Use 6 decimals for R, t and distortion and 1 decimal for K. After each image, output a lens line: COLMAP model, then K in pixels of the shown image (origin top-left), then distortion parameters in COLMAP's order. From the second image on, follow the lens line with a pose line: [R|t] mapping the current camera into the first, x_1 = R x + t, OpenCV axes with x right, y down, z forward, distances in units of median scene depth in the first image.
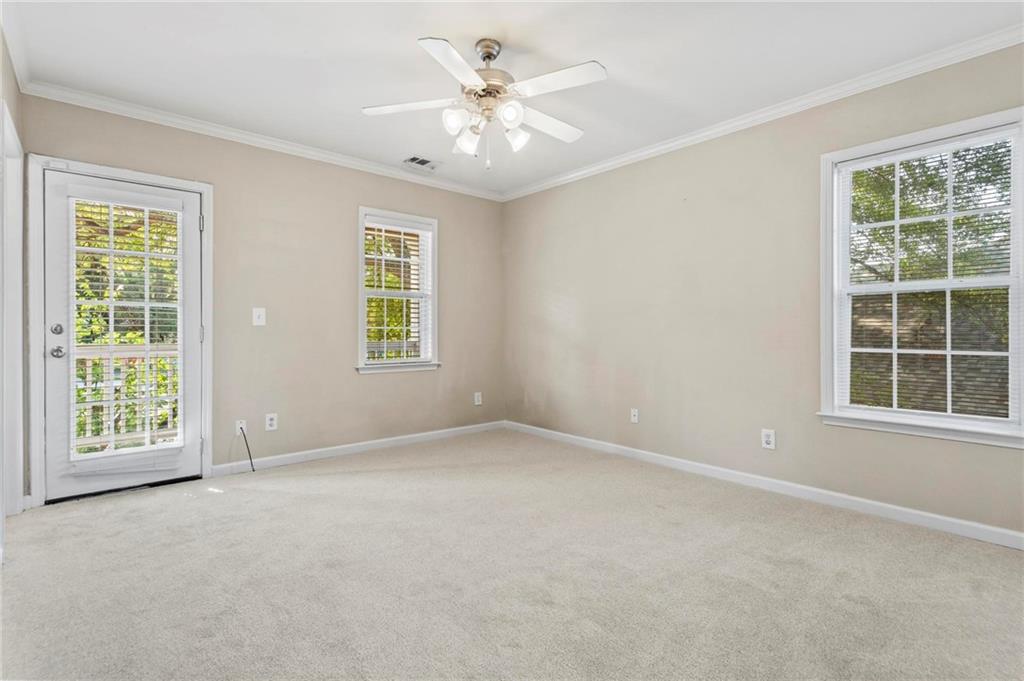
lens RADIAL K [[487.9, 0, 508.5], [0, 487.9, 335.0], [0, 0, 1]] dist [0.001340, 0.000652]
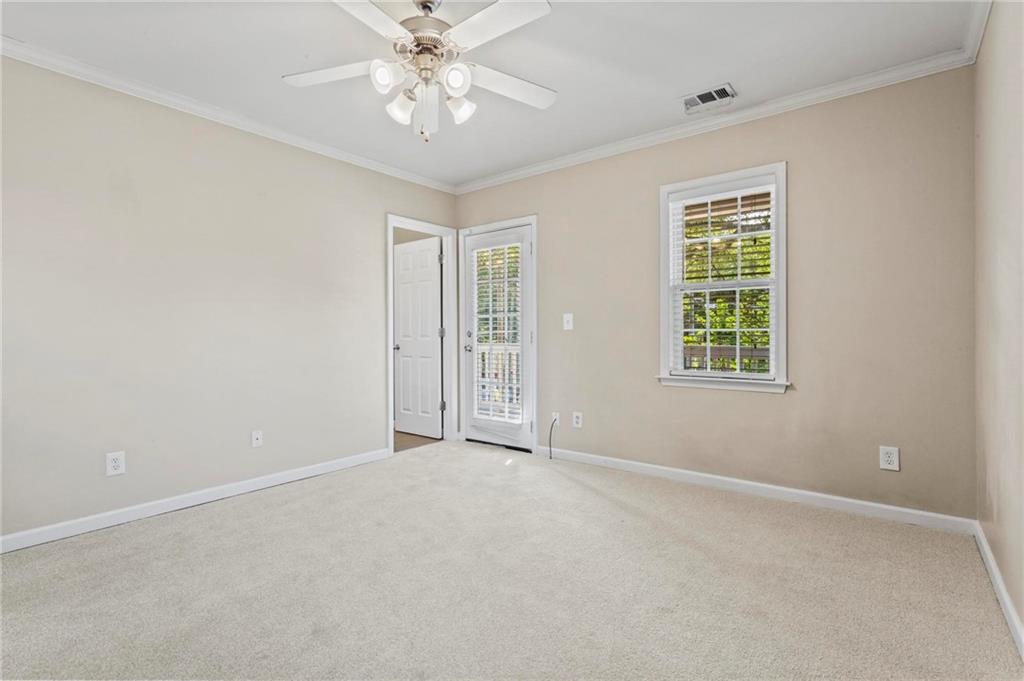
lens RADIAL K [[487.9, 0, 509.5], [0, 487.9, 340.1], [0, 0, 1]] dist [0.001340, 0.000652]
pose [[0.183357, 0.013270, -0.982957, 0.538586], [-0.000802, 0.999911, 0.013349, -0.010540], [0.983046, -0.001660, 0.183351, 0.660263]]
